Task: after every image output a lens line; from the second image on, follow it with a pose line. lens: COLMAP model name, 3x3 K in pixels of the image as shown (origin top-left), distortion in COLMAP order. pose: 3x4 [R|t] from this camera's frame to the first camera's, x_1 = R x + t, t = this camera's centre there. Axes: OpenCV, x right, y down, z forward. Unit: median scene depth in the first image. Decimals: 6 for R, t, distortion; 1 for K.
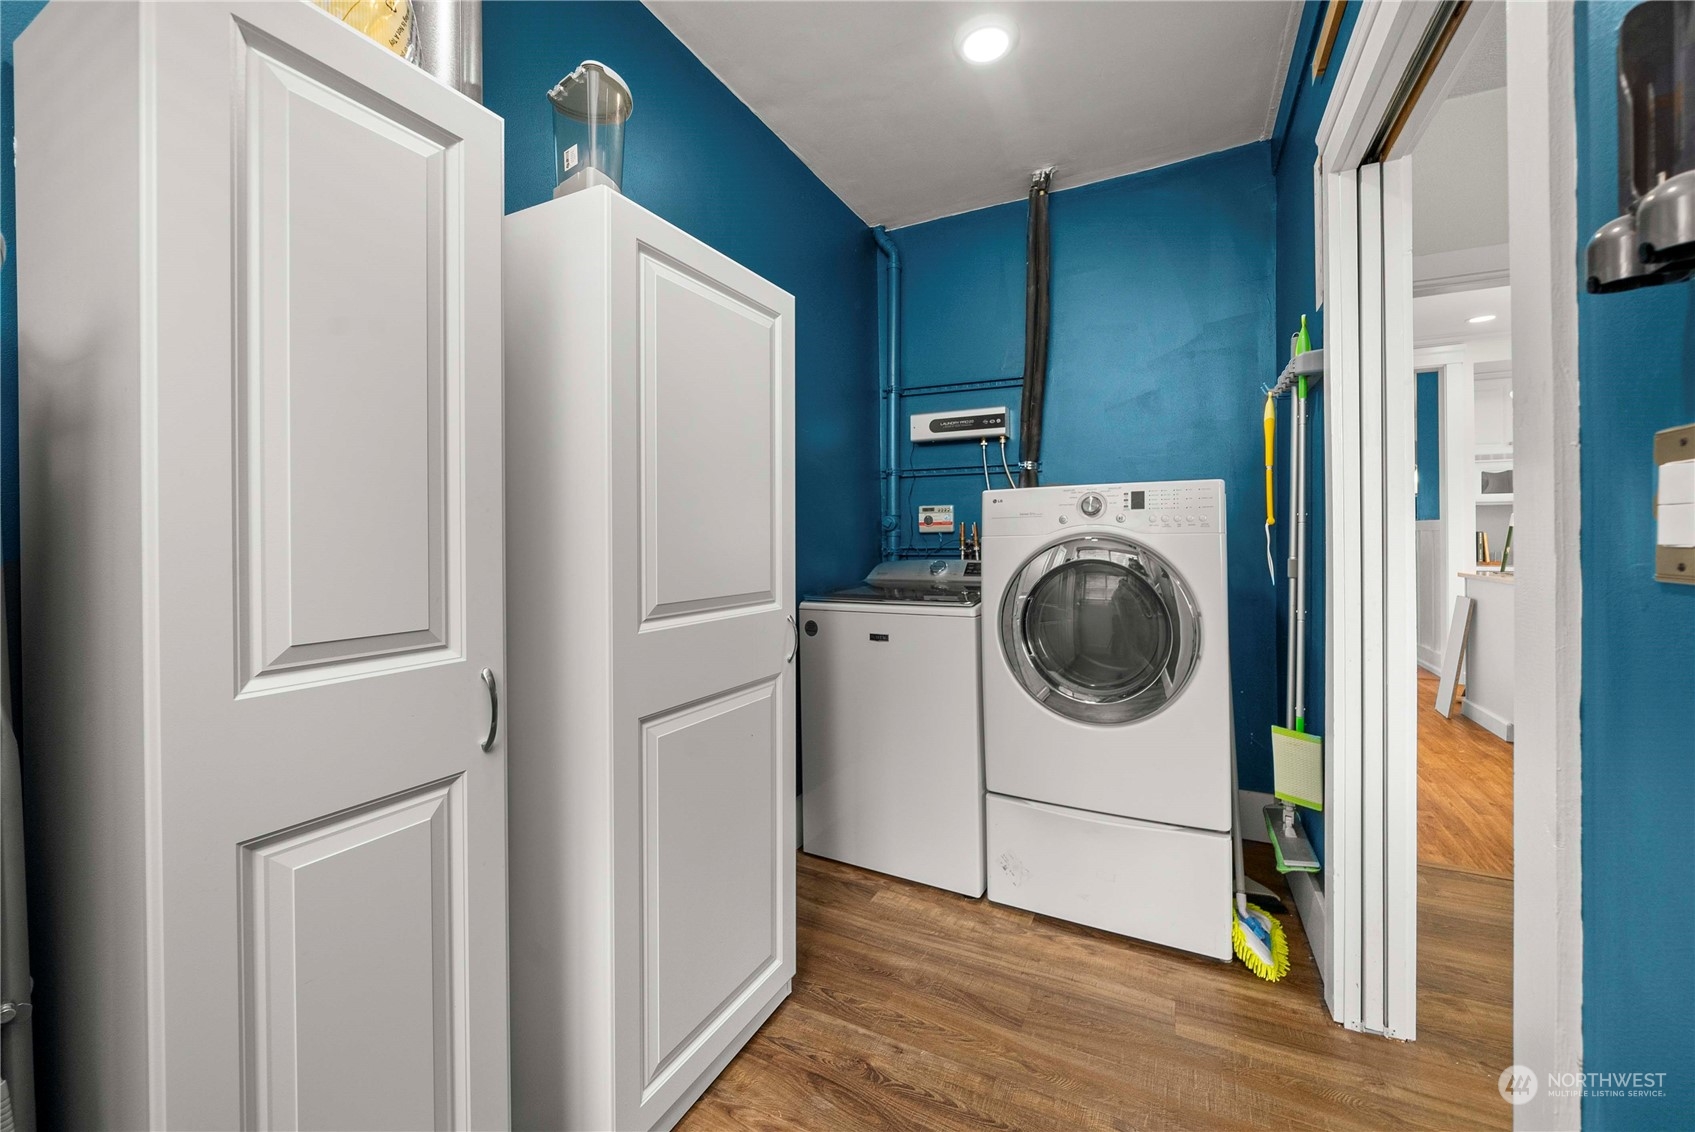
lens RADIAL K [[653.9, 0, 848.6], [0, 653.9, 532.3], [0, 0, 1]] dist [-0.006570, 0.000043]
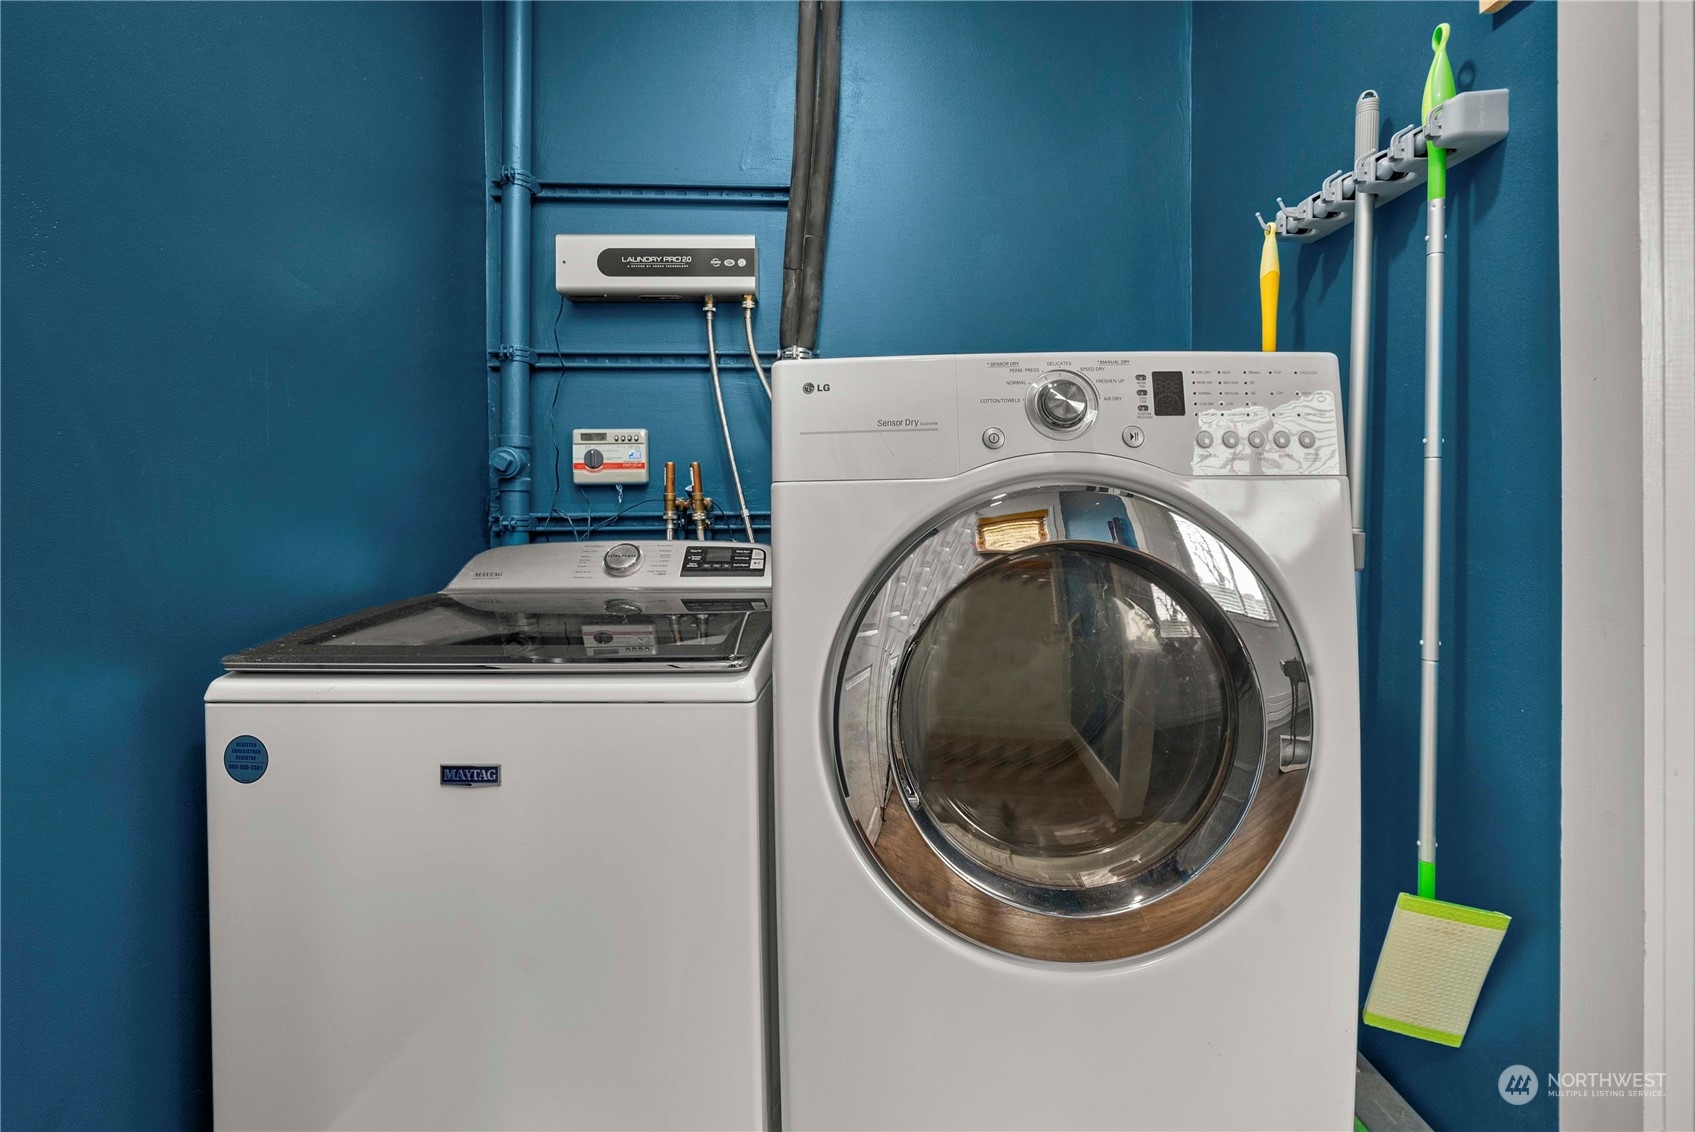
lens RADIAL K [[793.8, 0, 843.0], [0, 793.8, 512.3], [0, 0, 1]] dist [-0.002936, -0.000005]
pose [[0.896140, -0.000466, 0.443772, 0.028055], [-0.007015, 0.999860, 0.015216, 0.011685], [-0.443717, -0.016749, 0.896011, 0.412278]]
